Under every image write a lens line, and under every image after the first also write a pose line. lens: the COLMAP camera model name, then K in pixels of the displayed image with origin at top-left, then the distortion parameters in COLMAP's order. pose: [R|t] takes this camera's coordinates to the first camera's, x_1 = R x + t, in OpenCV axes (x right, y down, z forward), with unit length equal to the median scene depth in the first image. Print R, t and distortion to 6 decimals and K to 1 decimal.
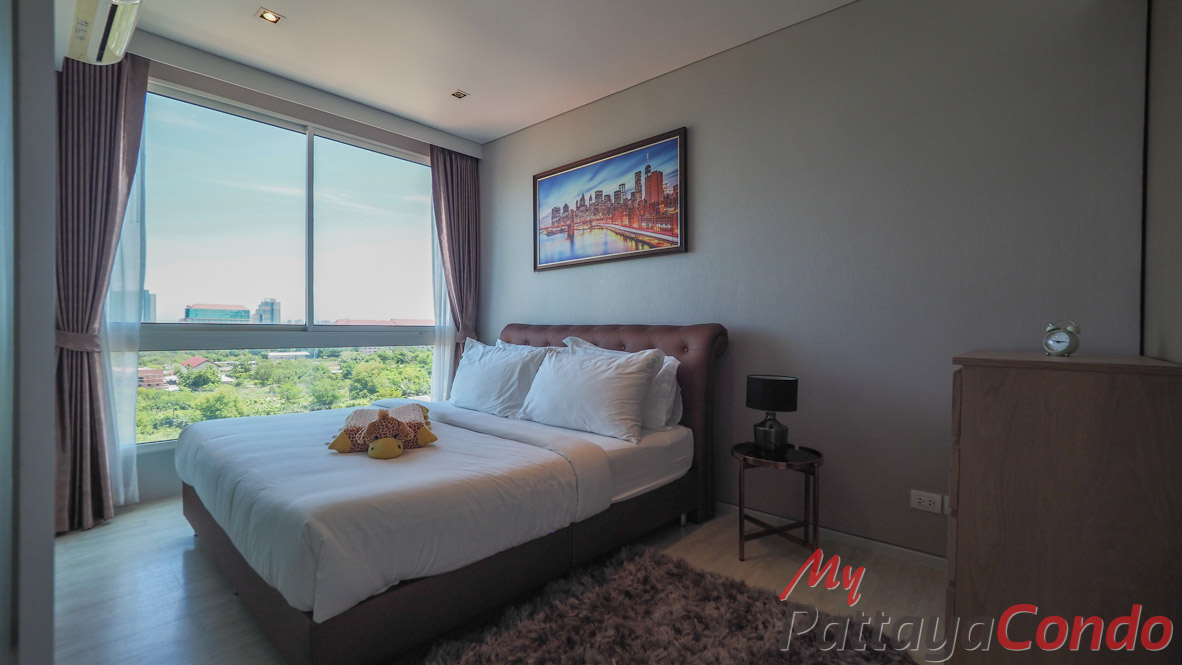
lens RADIAL K [[507.9, 0, 580.0], [0, 507.9, 340.1], [0, 0, 1]] dist [-0.016109, 0.006313]
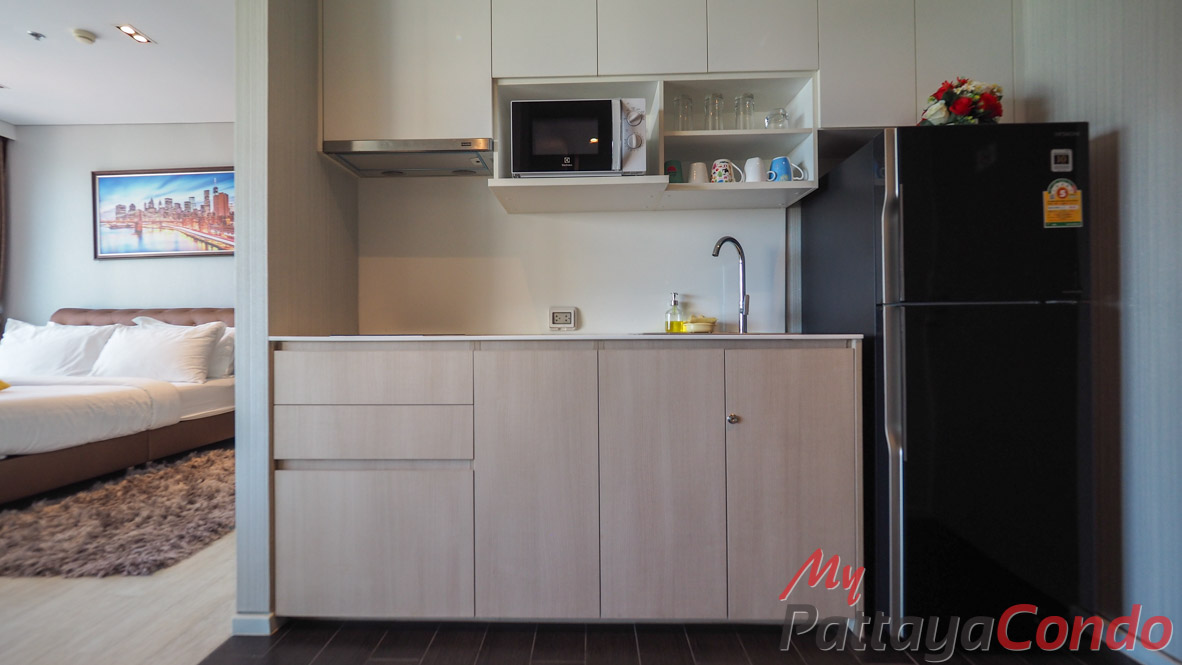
lens RADIAL K [[507.9, 0, 574.4], [0, 507.9, 332.1], [0, 0, 1]] dist [-0.016109, 0.006313]
pose [[0.760716, -0.012569, 0.648964, -0.011197], [0.024669, 0.999650, -0.009556, 0.065421], [-0.648616, 0.023279, 0.760759, -0.576374]]
